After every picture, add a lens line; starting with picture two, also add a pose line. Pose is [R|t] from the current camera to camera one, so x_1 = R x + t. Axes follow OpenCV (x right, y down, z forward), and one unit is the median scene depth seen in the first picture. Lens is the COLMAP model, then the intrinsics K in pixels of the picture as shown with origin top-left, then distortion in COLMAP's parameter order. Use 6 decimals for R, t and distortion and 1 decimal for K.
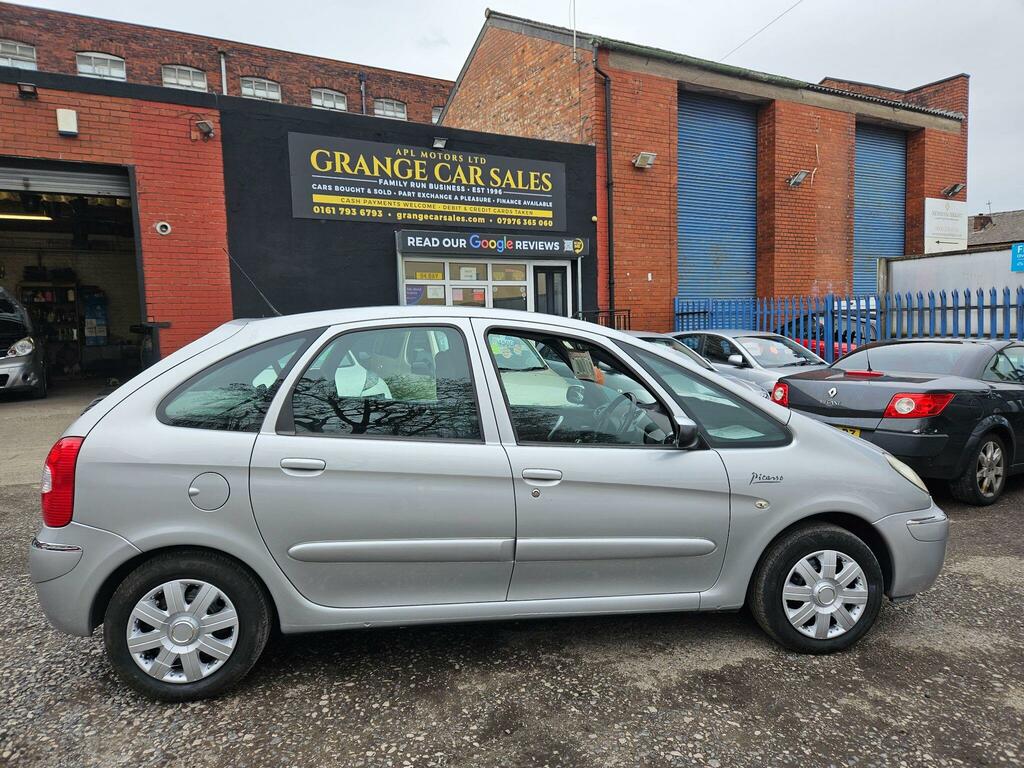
lens RADIAL K [[694.1, 0, 517.0], [0, 694.1, 375.1], [0, 0, 1]] dist [0.077733, -0.061820]
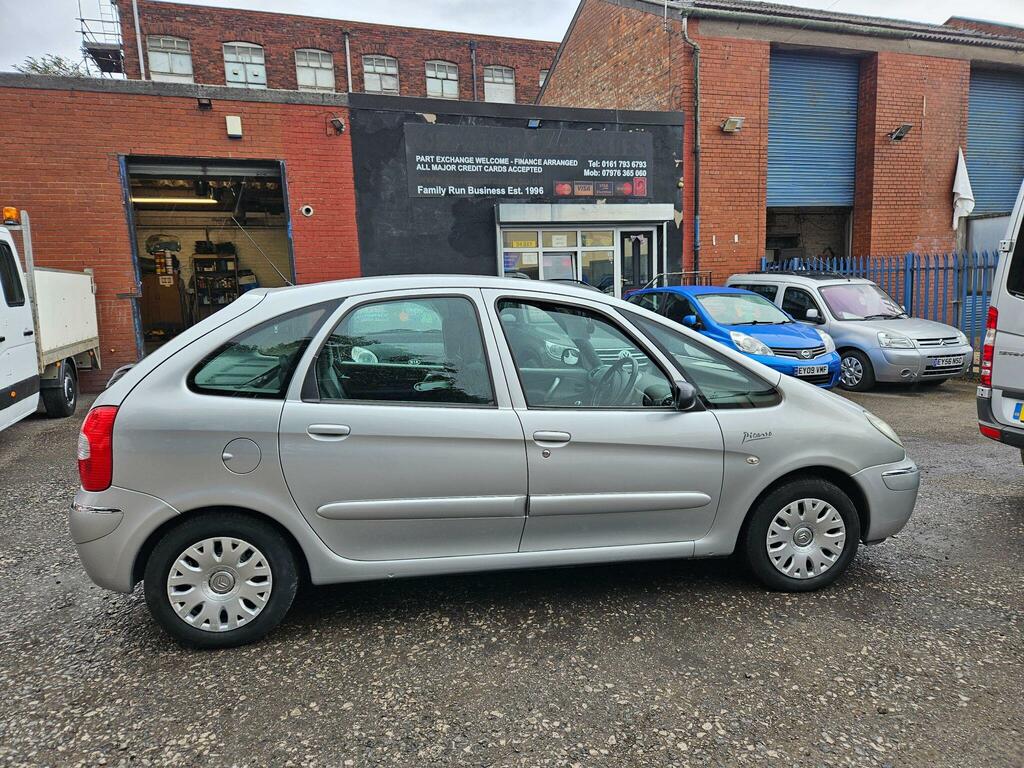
lens RADIAL K [[694.1, 0, 510.3], [0, 694.1, 386.4], [0, 0, 1]] dist [0.077733, -0.061820]
pose [[0.985625, 0.013892, -0.168377, 0.039197], [-0.001547, 0.997314, 0.073228, 0.004032], [0.168942, -0.071915, 0.982999, -0.112418]]
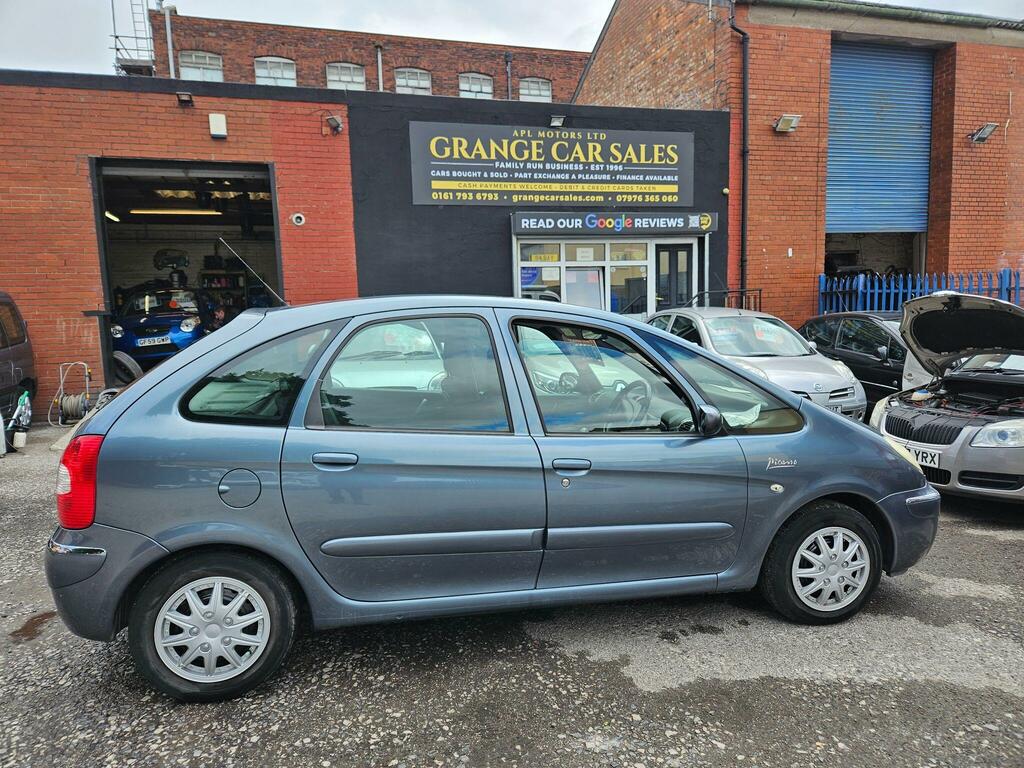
lens RADIAL K [[694.1, 0, 506.2], [0, 694.1, 385.3], [0, 0, 1]] dist [0.077733, -0.061820]
pose [[0.972304, 0.022937, -0.232592, 0.049344], [-0.012735, 0.998894, 0.045271, -0.004018], [0.233373, -0.041055, 0.971520, 0.009344]]
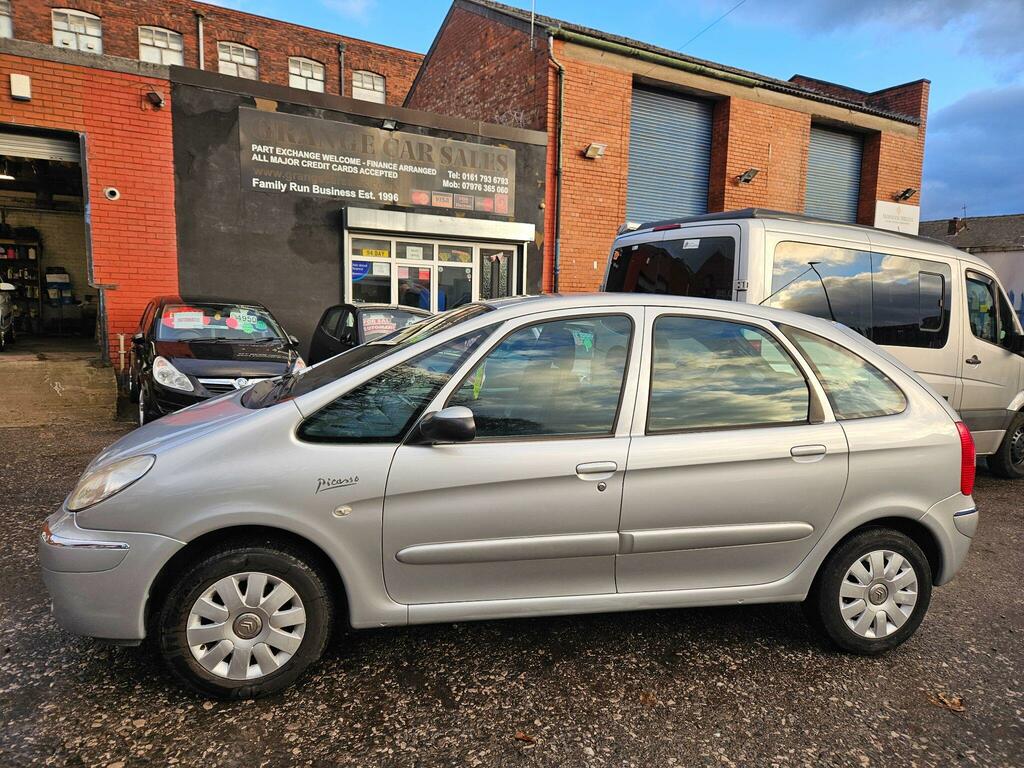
lens RADIAL K [[694.1, 0, 506.4], [0, 694.1, 385.0], [0, 0, 1]] dist [0.077733, -0.061820]
pose [[0.998768, 0.048637, 0.009883, 0.060007], [-0.049003, 0.997958, 0.040981, 0.001219], [-0.007870, -0.041414, 0.999111, -0.043490]]
